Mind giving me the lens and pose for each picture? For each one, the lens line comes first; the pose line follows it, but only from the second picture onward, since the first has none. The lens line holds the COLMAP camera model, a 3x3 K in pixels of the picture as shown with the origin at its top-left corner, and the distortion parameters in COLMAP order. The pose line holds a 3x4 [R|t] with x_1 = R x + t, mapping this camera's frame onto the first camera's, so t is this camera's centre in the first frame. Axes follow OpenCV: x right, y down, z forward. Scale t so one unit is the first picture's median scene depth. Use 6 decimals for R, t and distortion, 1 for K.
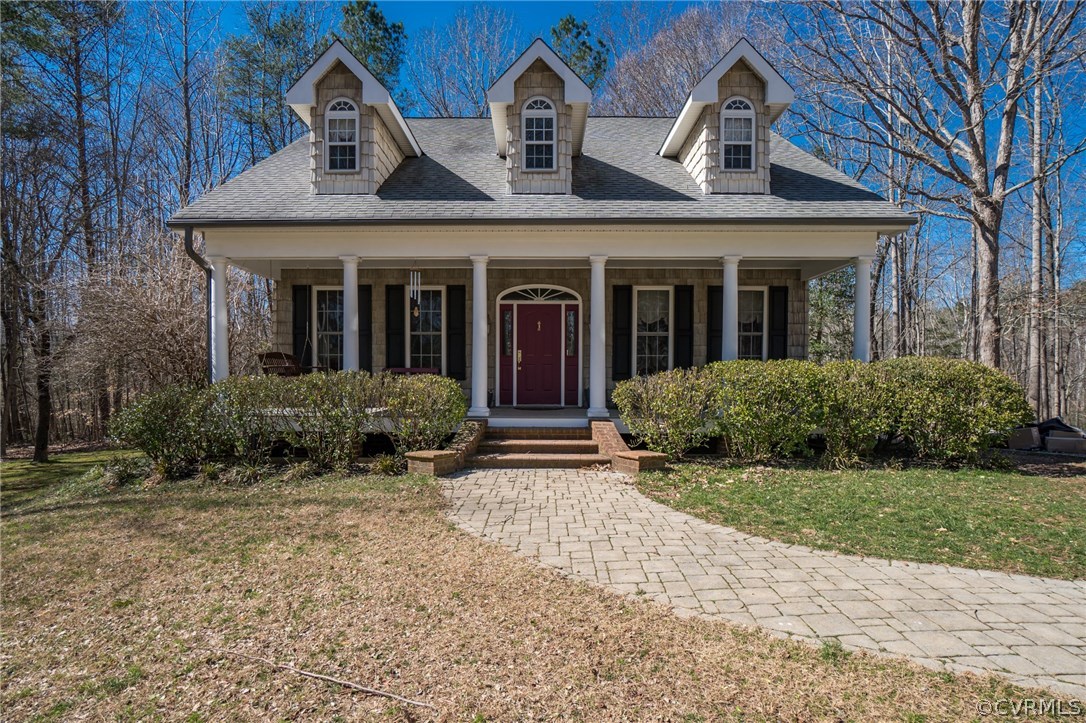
lens RADIAL K [[462.4, 0, 543.0], [0, 462.4, 361.5], [0, 0, 1]] dist [-0.024430, -0.000076]
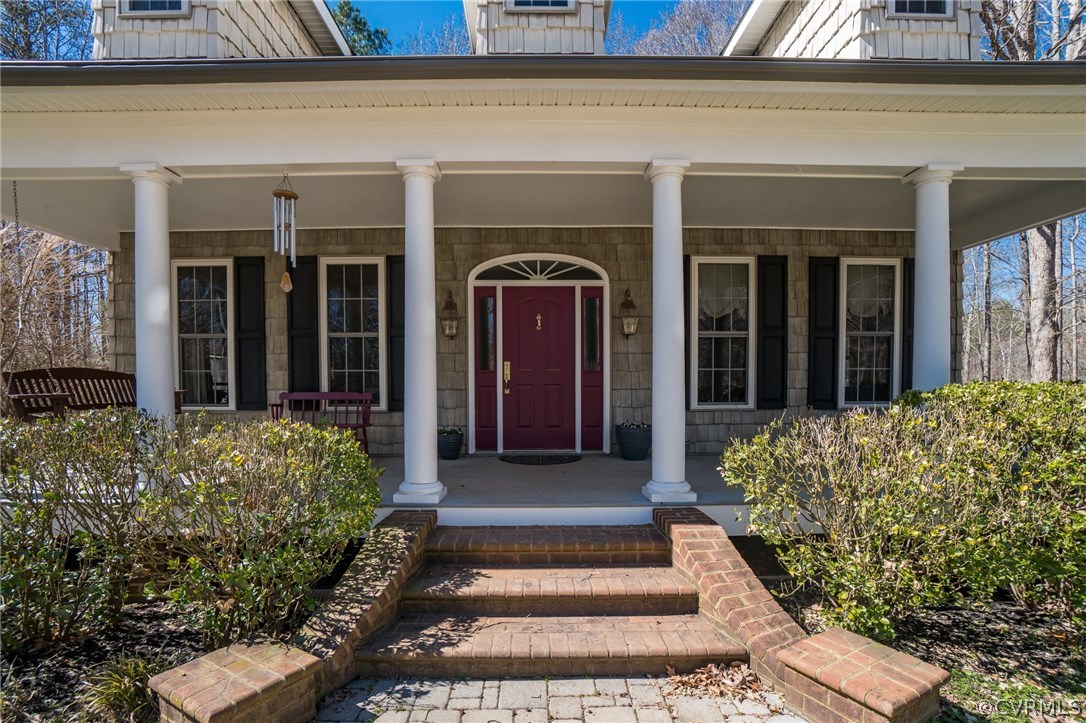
lens RADIAL K [[462.3, 0, 548.9], [0, 462.3, 390.7], [0, 0, 1]] dist [-0.021692, 0.000270]
pose [[0.999531, -0.007481, 0.029699, -0.014087], [0.006384, 0.999300, 0.036874, -0.008434], [-0.029954, -0.036668, 0.998878, 0.386118]]
